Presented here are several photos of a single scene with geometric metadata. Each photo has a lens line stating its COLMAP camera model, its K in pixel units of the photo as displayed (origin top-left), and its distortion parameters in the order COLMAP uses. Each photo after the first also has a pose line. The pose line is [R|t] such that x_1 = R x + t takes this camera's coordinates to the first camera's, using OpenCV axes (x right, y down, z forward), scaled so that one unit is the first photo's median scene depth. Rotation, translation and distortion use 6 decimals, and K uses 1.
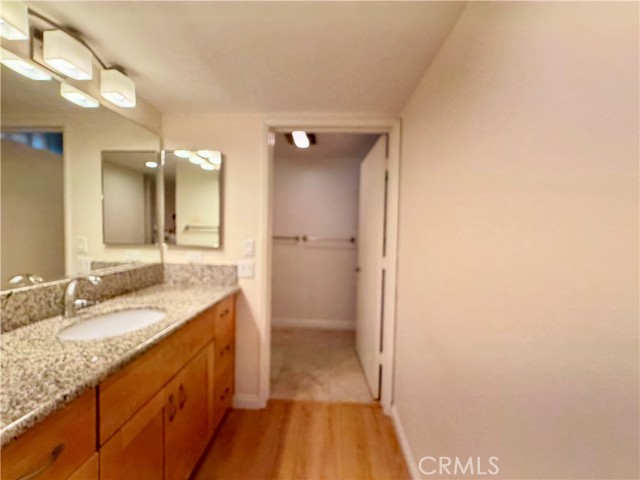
lens RADIAL K [[256.3, 0, 318.5], [0, 256.3, 240.1], [0, 0, 1]] dist [-0.000692, 0.000071]
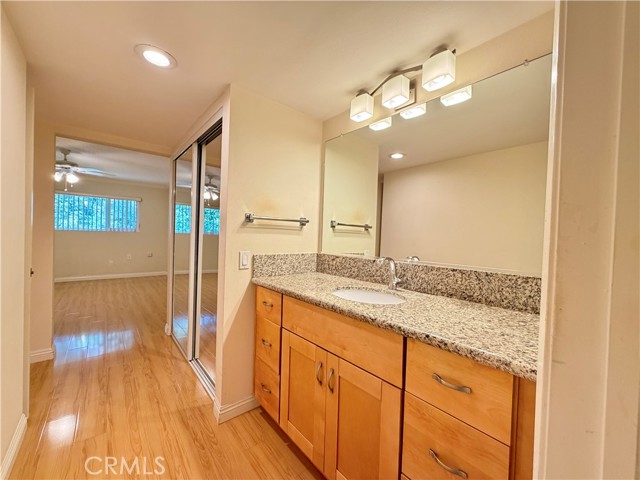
lens RADIAL K [[256.3, 0, 318.5], [0, 256.3, 240.1], [0, 0, 1]] dist [-0.000692, 0.000071]
pose [[-0.736023, -0.031366, -0.676229, 0.129846], [-0.071832, 0.996905, 0.031943, 0.024179], [0.673134, 0.072086, -0.735998, 1.093427]]
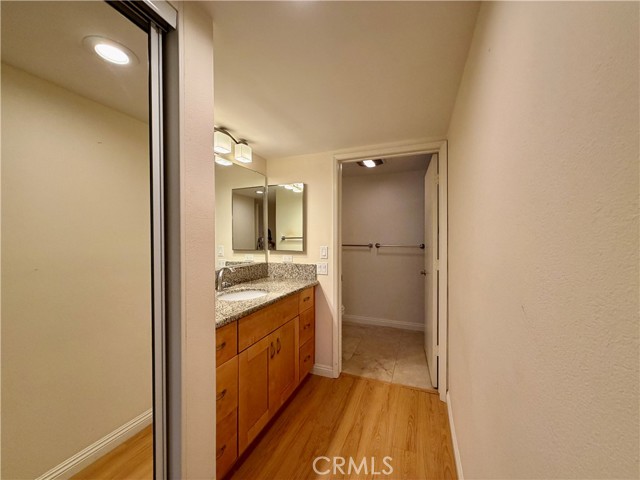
lens RADIAL K [[255.0, 0, 325.3], [0, 255.0, 240.9], [0, 0, 1]] dist [-0.000300, 0.000008]
pose [[0.948840, -0.019979, -0.315126, 0.157394], [0.009201, 0.999322, -0.035652, 0.019924], [0.315624, 0.030929, 0.948380, -0.262134]]
